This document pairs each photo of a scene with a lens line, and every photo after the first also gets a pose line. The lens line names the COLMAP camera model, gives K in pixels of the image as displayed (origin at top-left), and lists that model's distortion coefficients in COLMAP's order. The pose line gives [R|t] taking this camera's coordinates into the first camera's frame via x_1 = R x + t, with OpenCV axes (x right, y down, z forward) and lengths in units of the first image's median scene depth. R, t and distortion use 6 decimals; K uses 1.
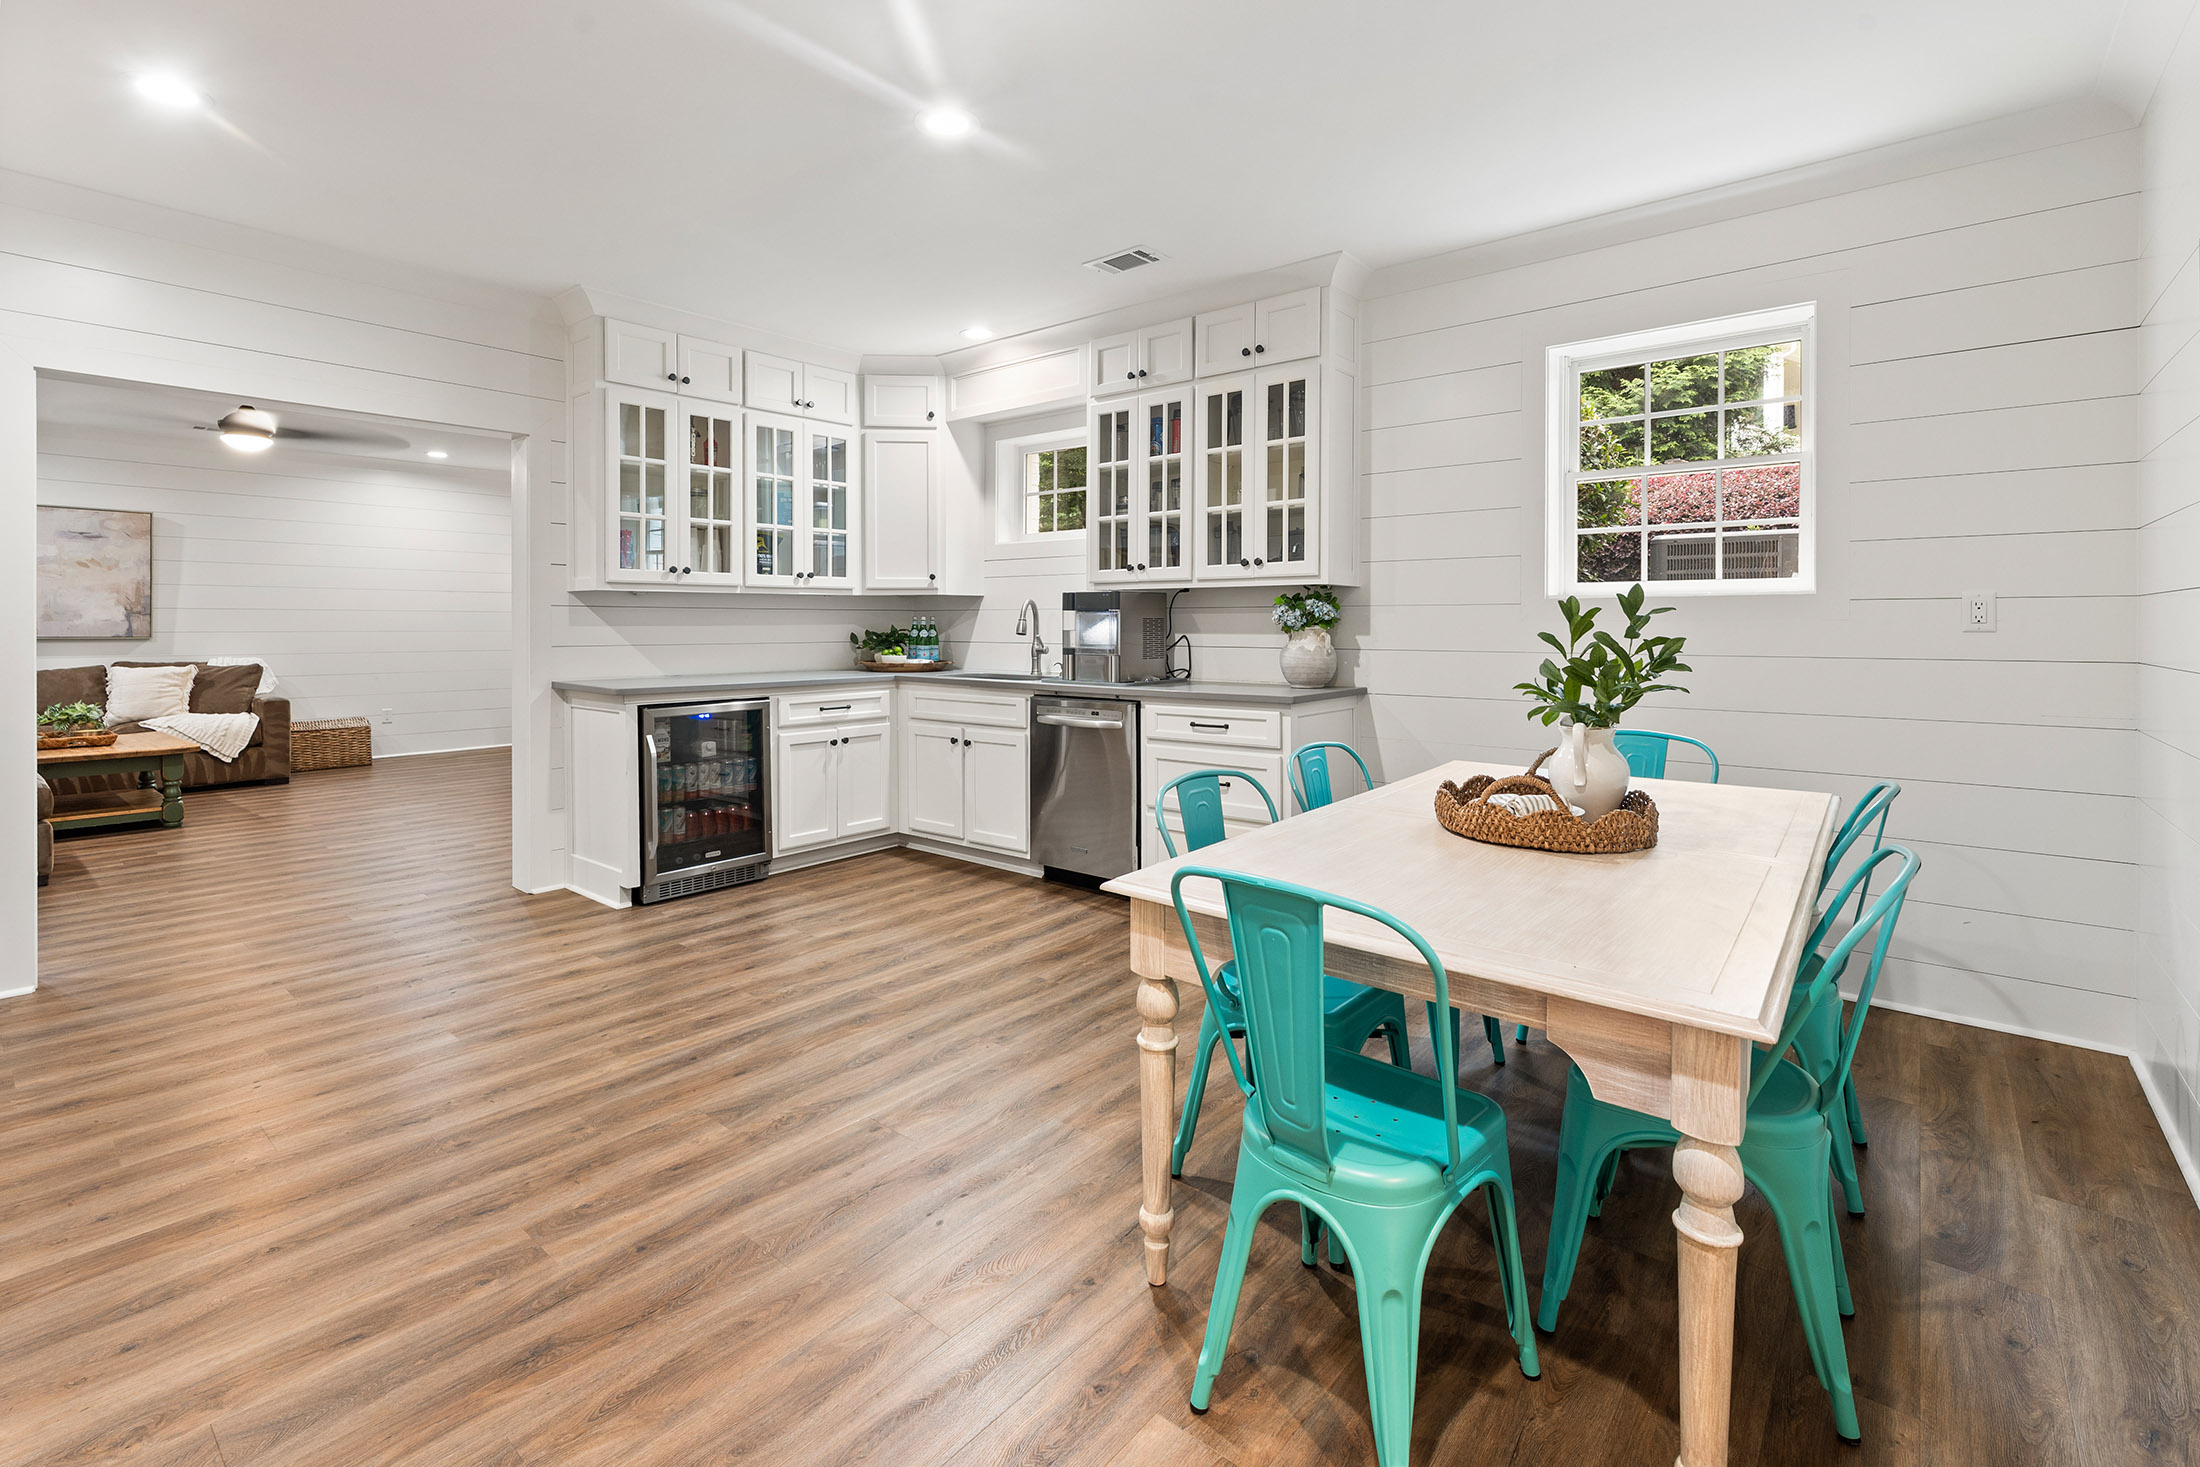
lens RADIAL K [[977.2, 0, 1087.6], [0, 977.2, 627.1], [0, 0, 1]] dist [-0.003493, -0.000252]
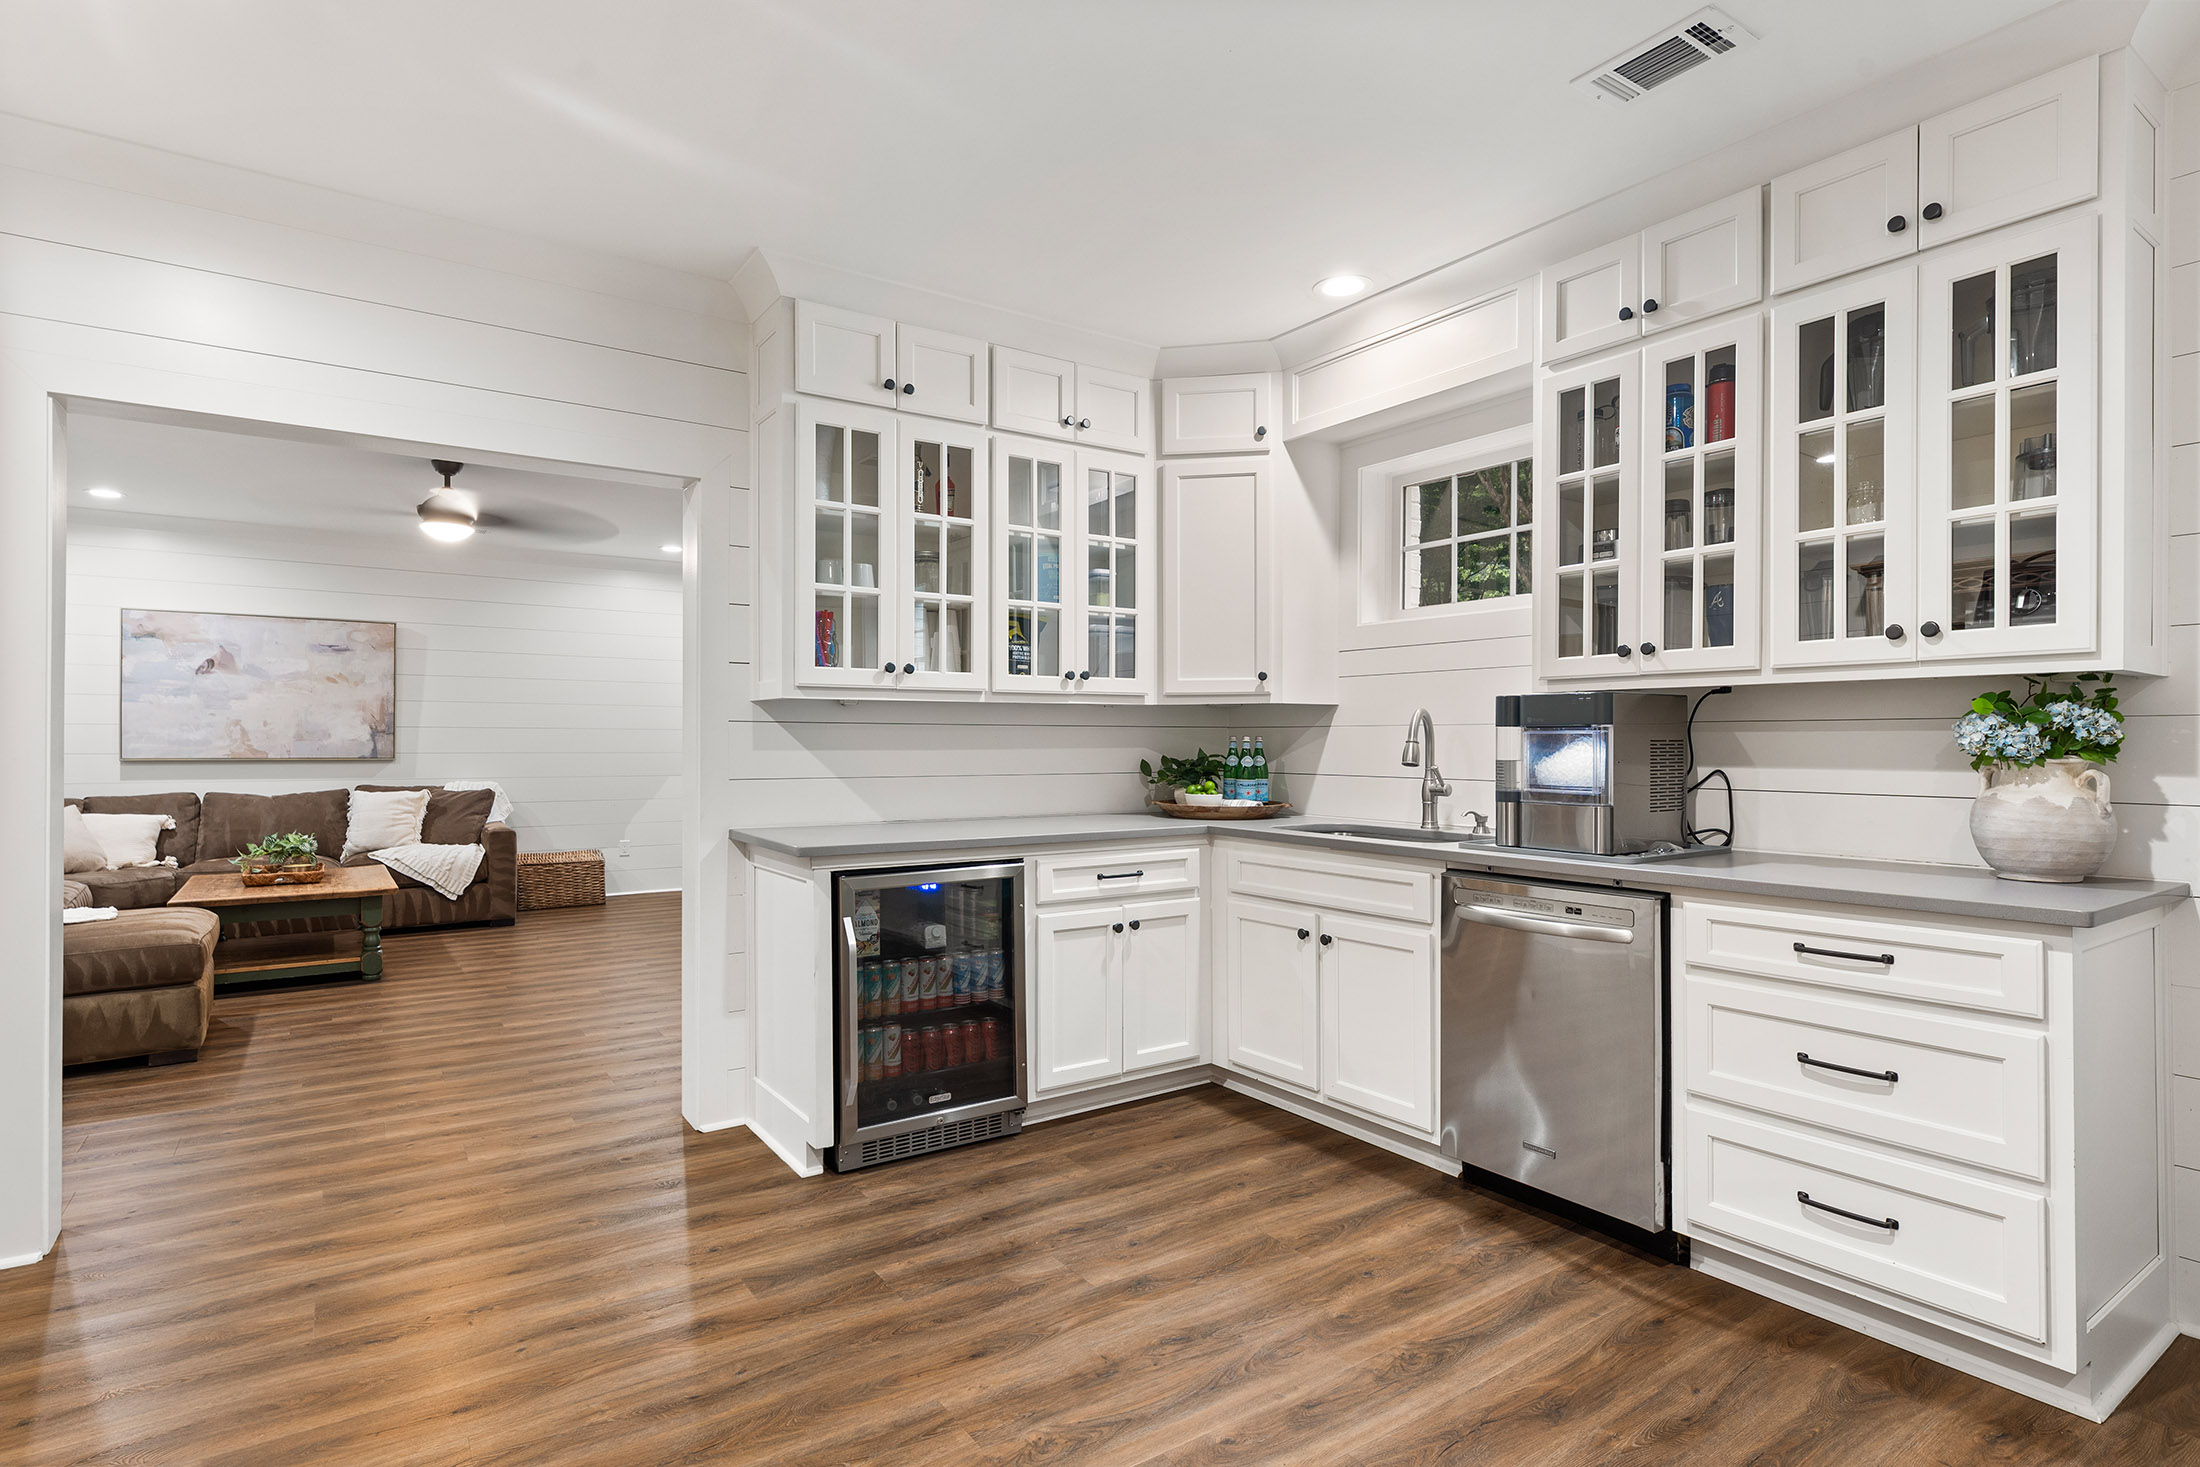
lens RADIAL K [[1115.2, 0, 1076.3], [0, 1115.2, 735.6], [0, 0, 1]] dist [0.002305, 0.000643]
pose [[0.959233, -0.000086, -0.282616, -0.079008], [-0.002756, 0.999950, -0.009660, -0.004474], [0.282603, 0.010045, 0.959184, 0.286960]]
